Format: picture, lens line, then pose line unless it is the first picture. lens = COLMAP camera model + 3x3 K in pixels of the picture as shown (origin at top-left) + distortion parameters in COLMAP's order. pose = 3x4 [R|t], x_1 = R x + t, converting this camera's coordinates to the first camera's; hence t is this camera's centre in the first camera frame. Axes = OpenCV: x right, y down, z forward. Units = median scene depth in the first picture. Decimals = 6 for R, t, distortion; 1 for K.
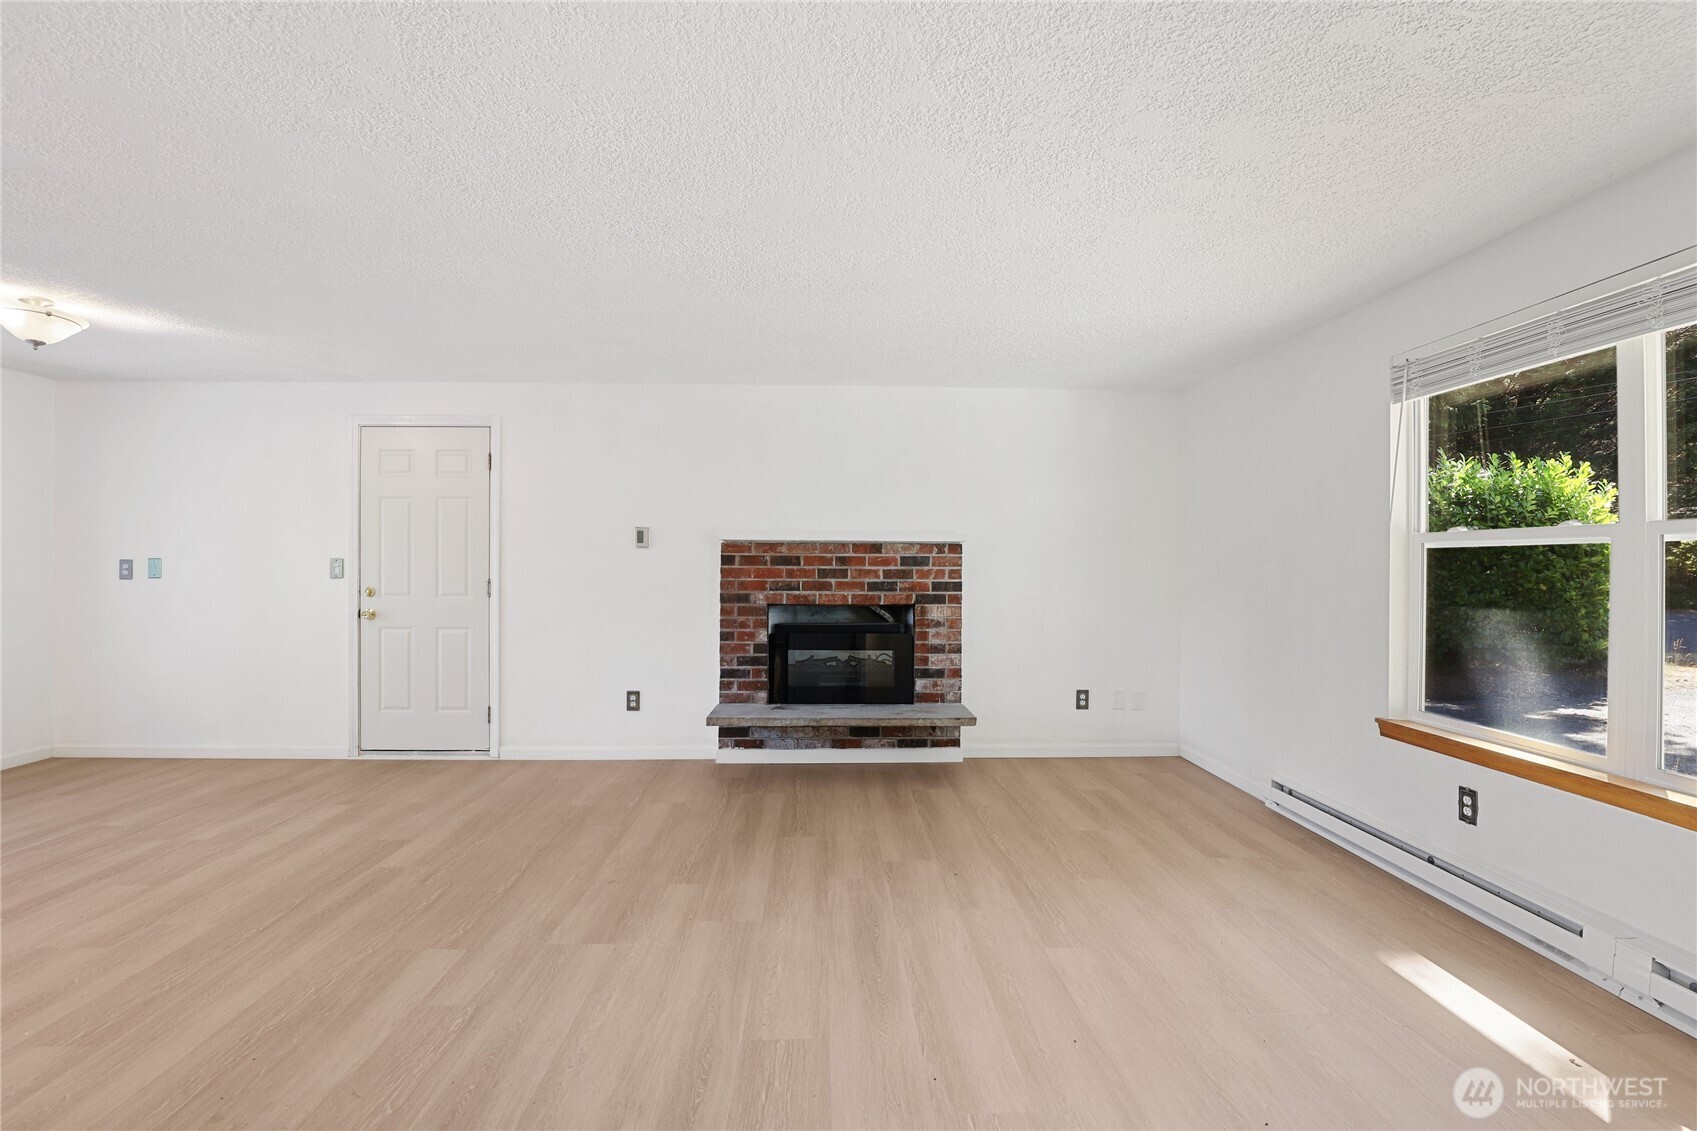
lens RADIAL K [[800.4, 0, 875.4], [0, 800.4, 566.8], [0, 0, 1]] dist [-0.025893, 0.000762]
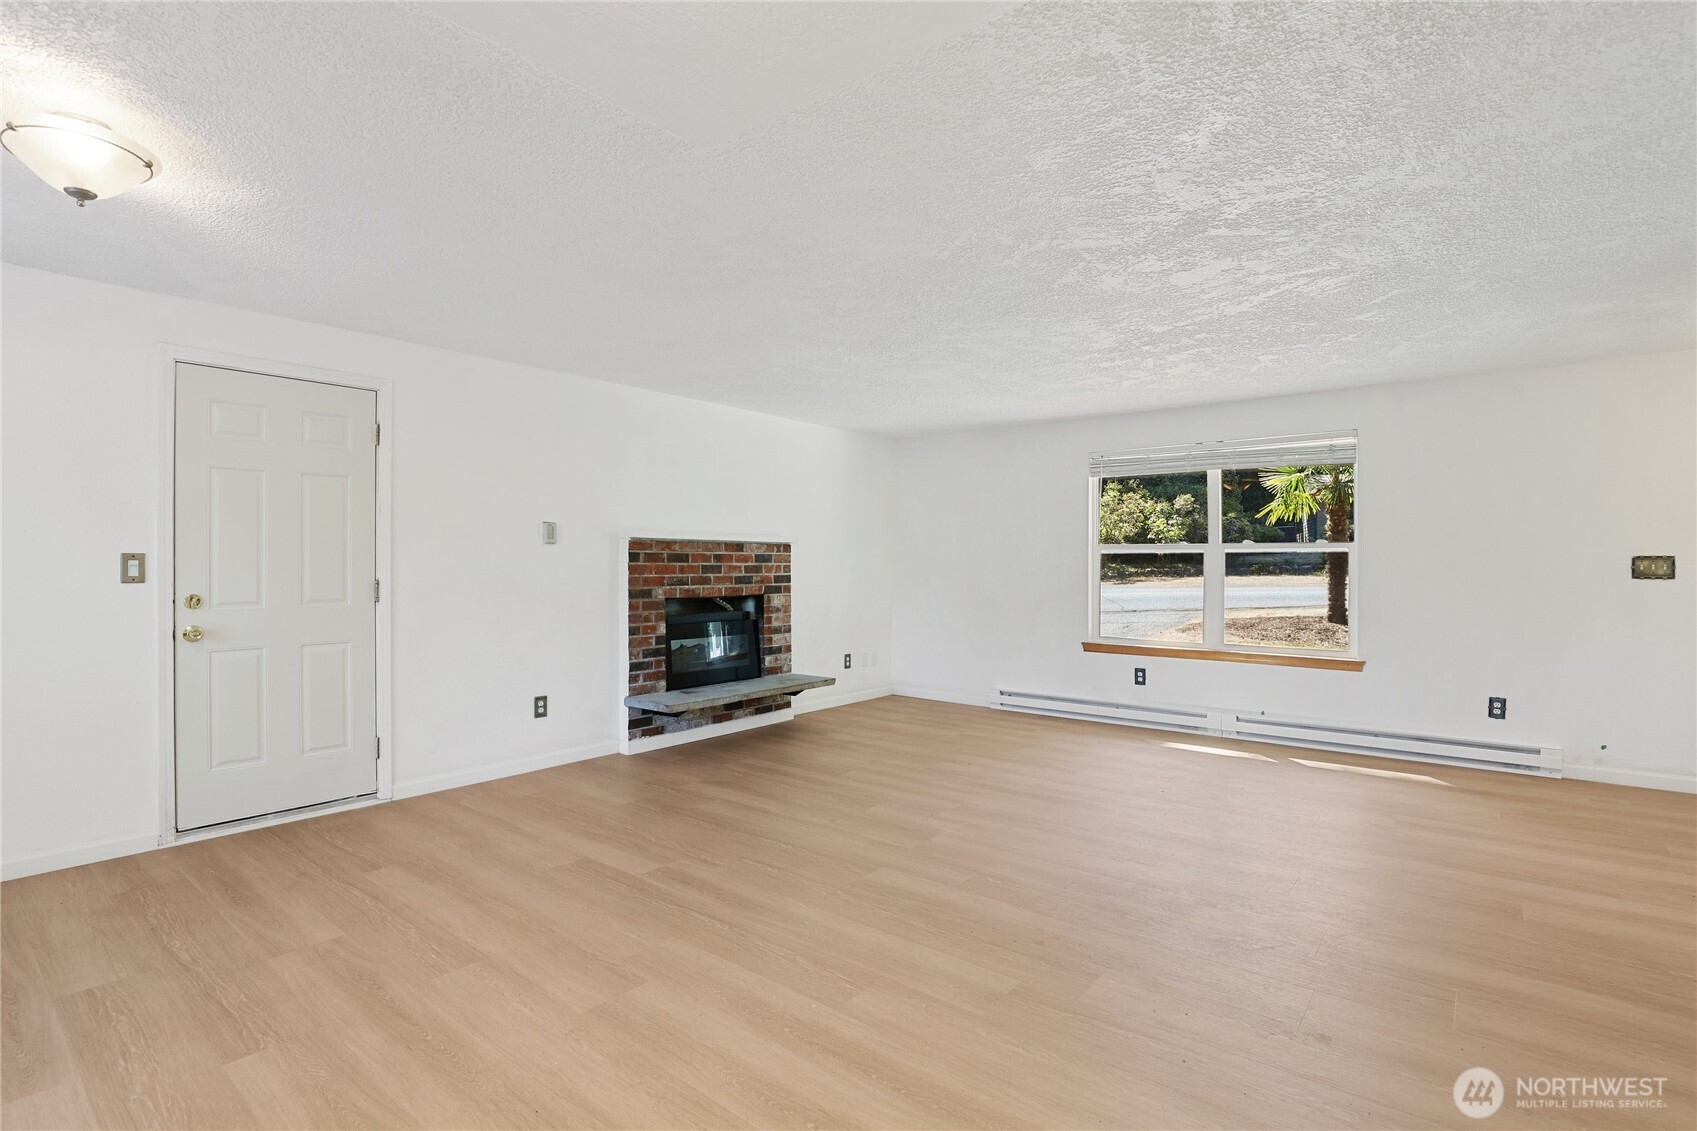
lens RADIAL K [[800.4, 0, 875.4], [0, 800.4, 566.8], [0, 0, 1]] dist [-0.025893, 0.000762]
pose [[0.646133, -0.006254, 0.763199, -0.768539], [0.001376, 0.999974, 0.007029, -0.002697], [-0.763223, -0.003491, 0.646125, 0.096179]]
